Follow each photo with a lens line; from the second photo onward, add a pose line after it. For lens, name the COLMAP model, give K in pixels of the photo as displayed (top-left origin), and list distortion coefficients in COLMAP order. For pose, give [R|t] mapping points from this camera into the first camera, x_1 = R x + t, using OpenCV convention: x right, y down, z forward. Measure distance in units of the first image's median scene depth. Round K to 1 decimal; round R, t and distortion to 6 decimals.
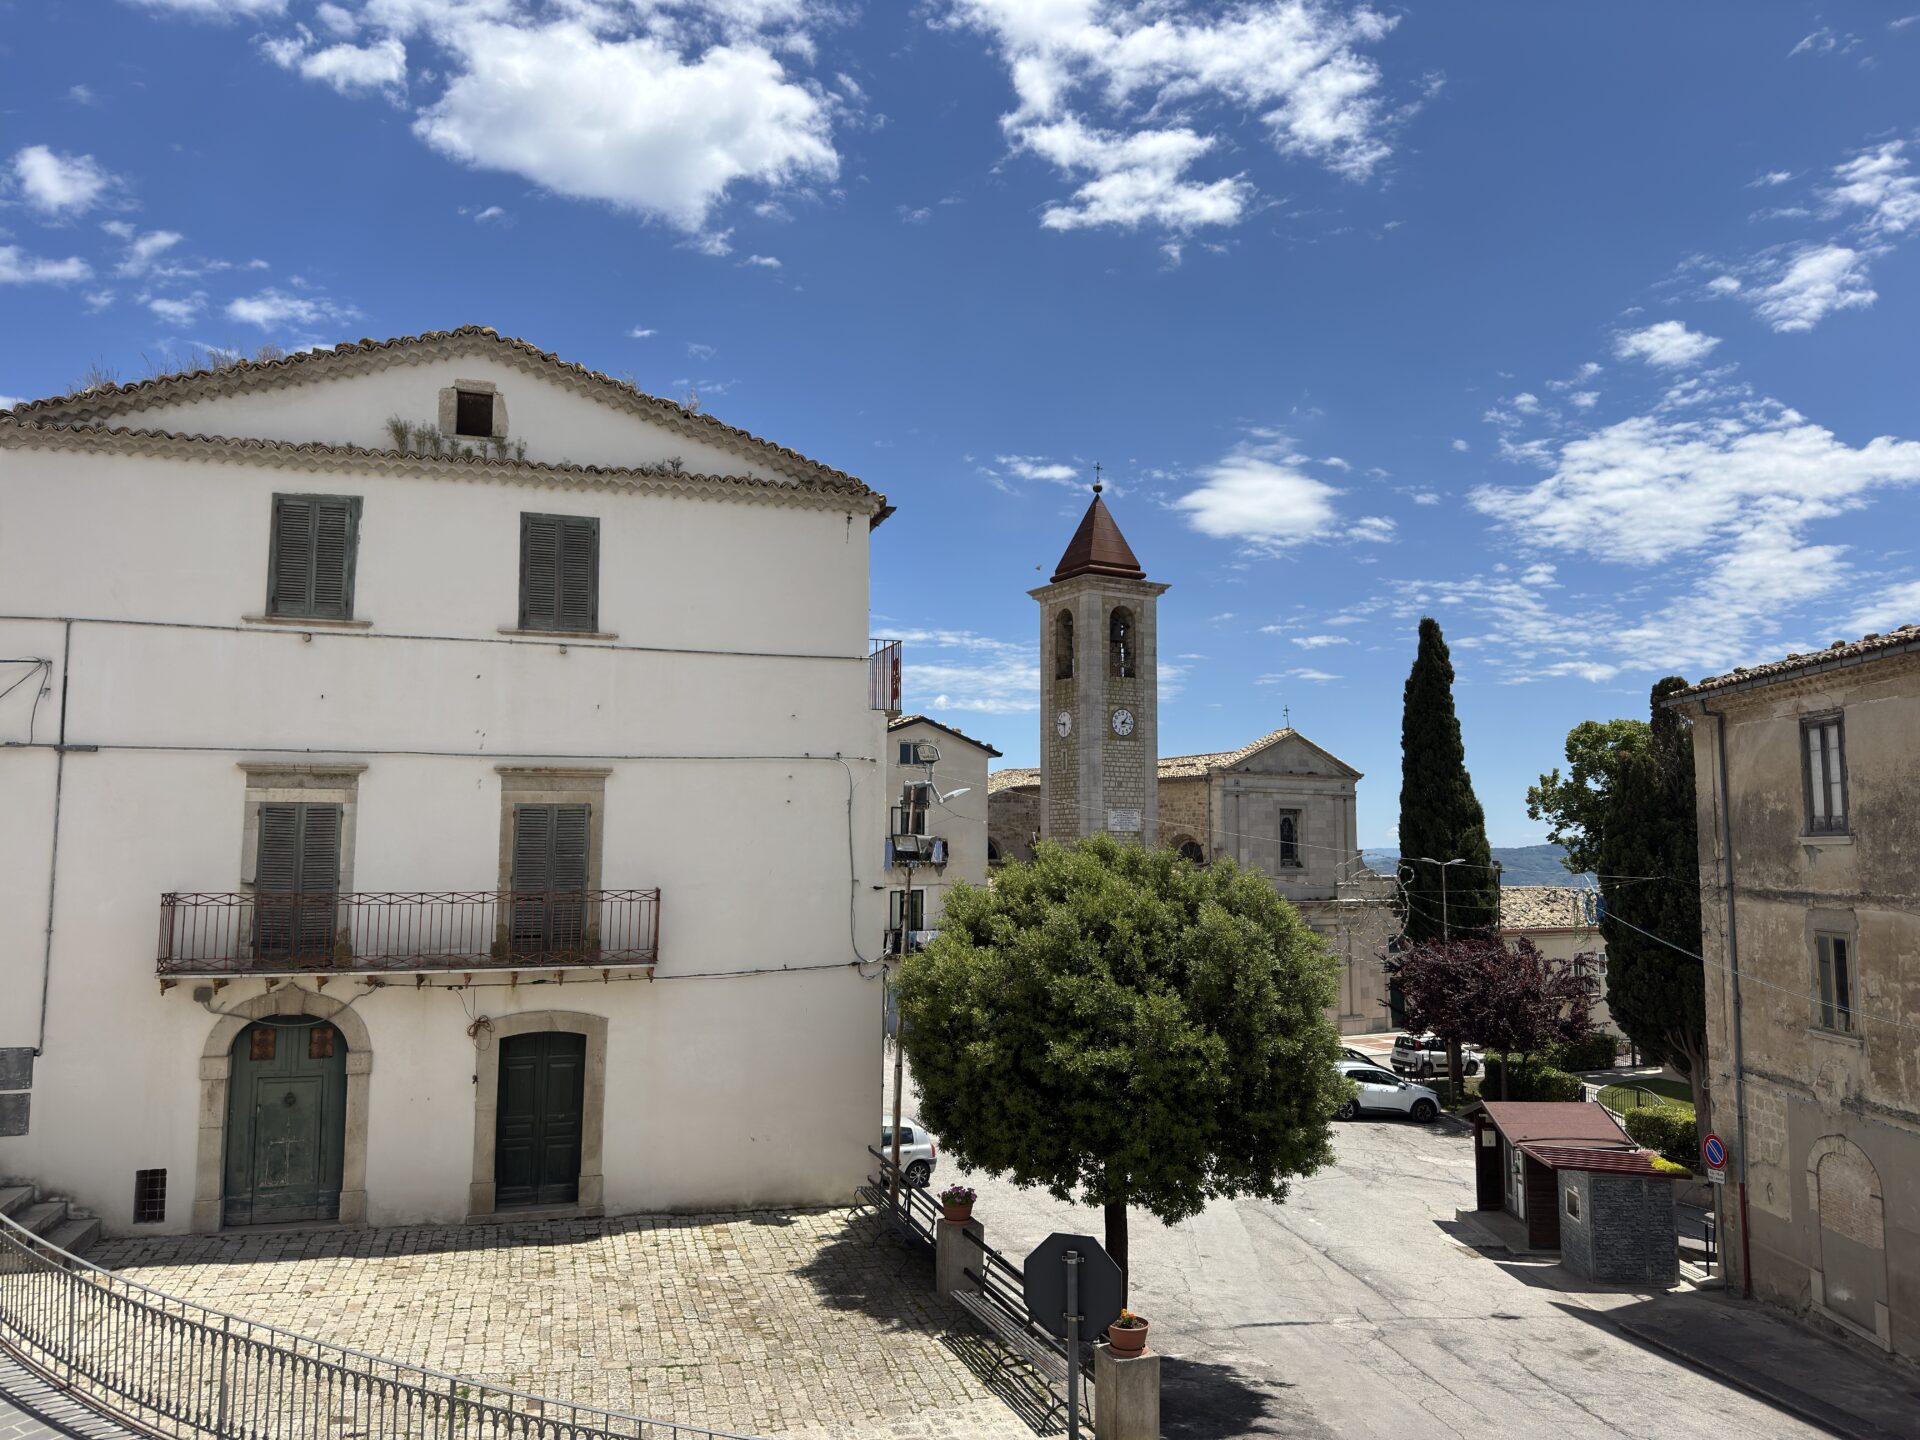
lens RADIAL K [[1345.8, 0, 952.7], [0, 1345.8, 730.0], [0, 0, 1]] dist [0.091648, -0.116111]
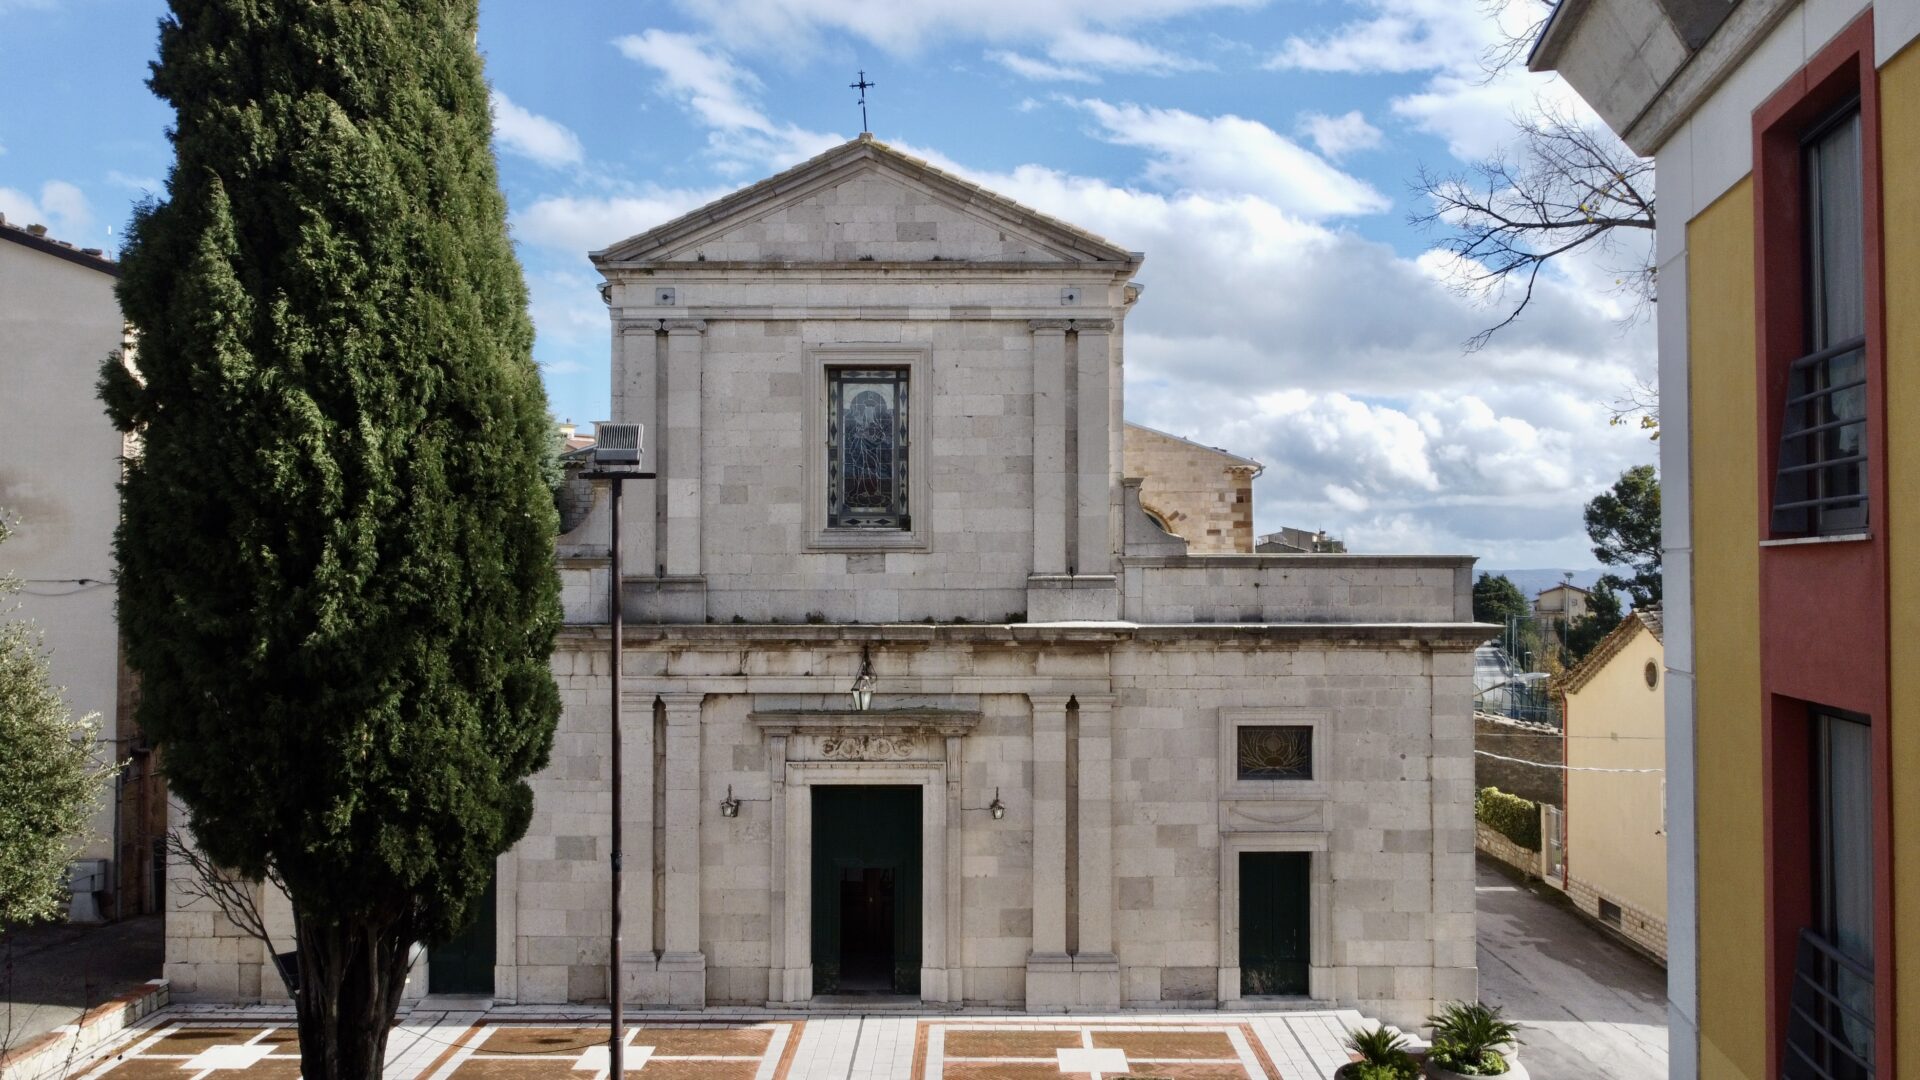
lens RADIAL K [[1461.5, 0, 972.5], [0, 1461.5, 538.0], [0, 0, 1]] dist [-0.003992, -0.002818]
pose [[0.863950, -0.020136, -0.503176, 0.482395], [0.052044, 0.997420, 0.049445, 0.089227], [0.500882, -0.068905, 0.862769, 0.713282]]
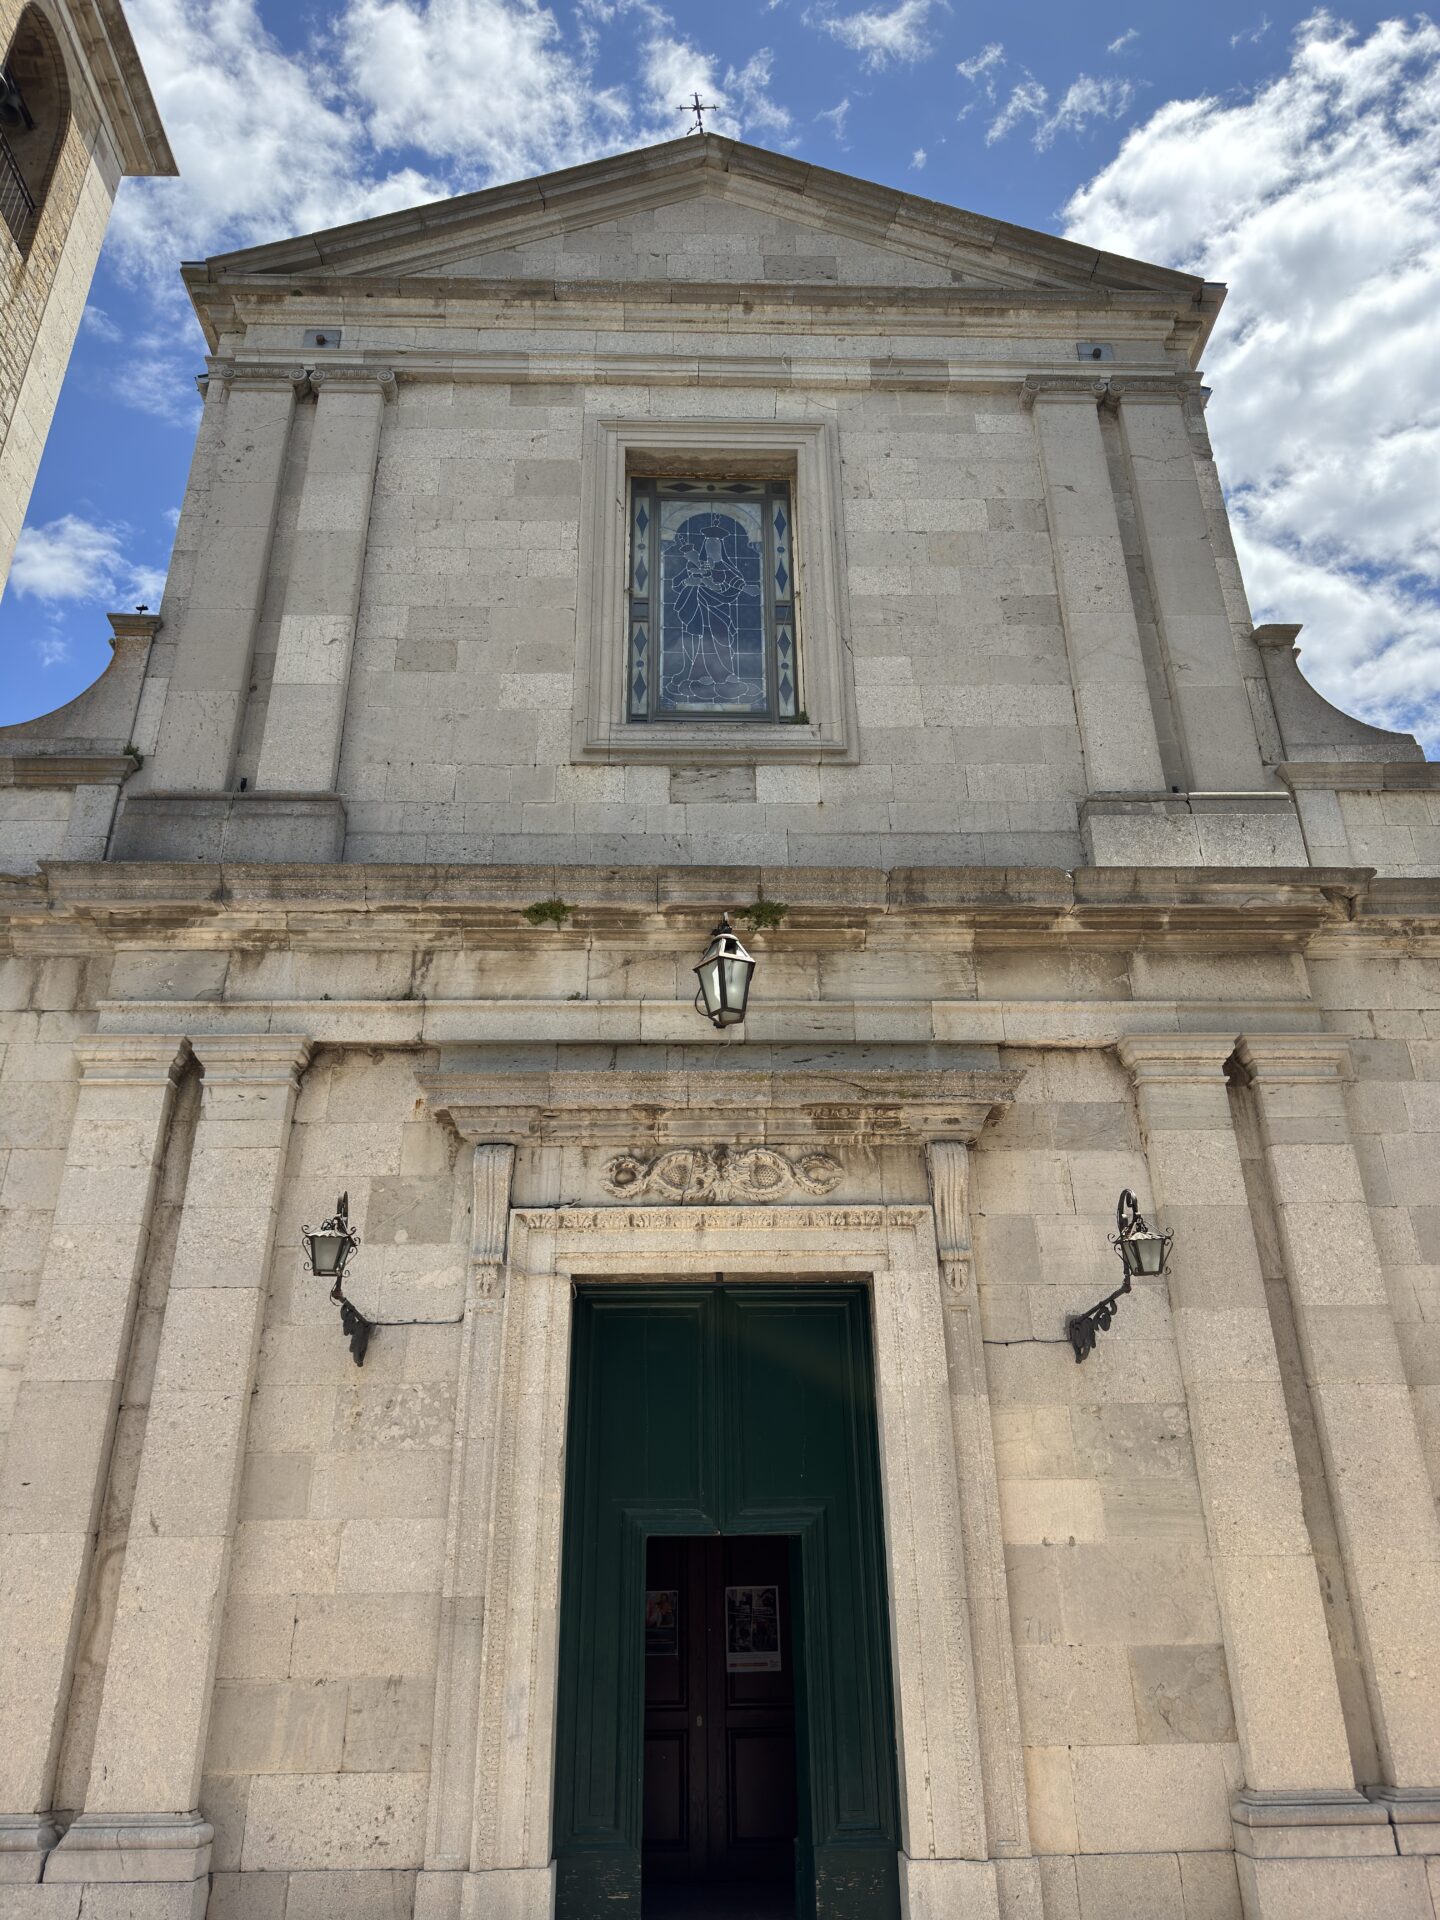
lens RADIAL K [[1345.8, 0, 720.0], [0, 1345.8, 960.0], [0, 0, 1]] dist [0.091648, -0.116111]
pose [[0.879094, -0.225209, -0.420088, 0.323743], [0.061399, 0.927500, -0.368747, 0.193446], [0.472677, 0.298370, 0.829188, 0.909943]]
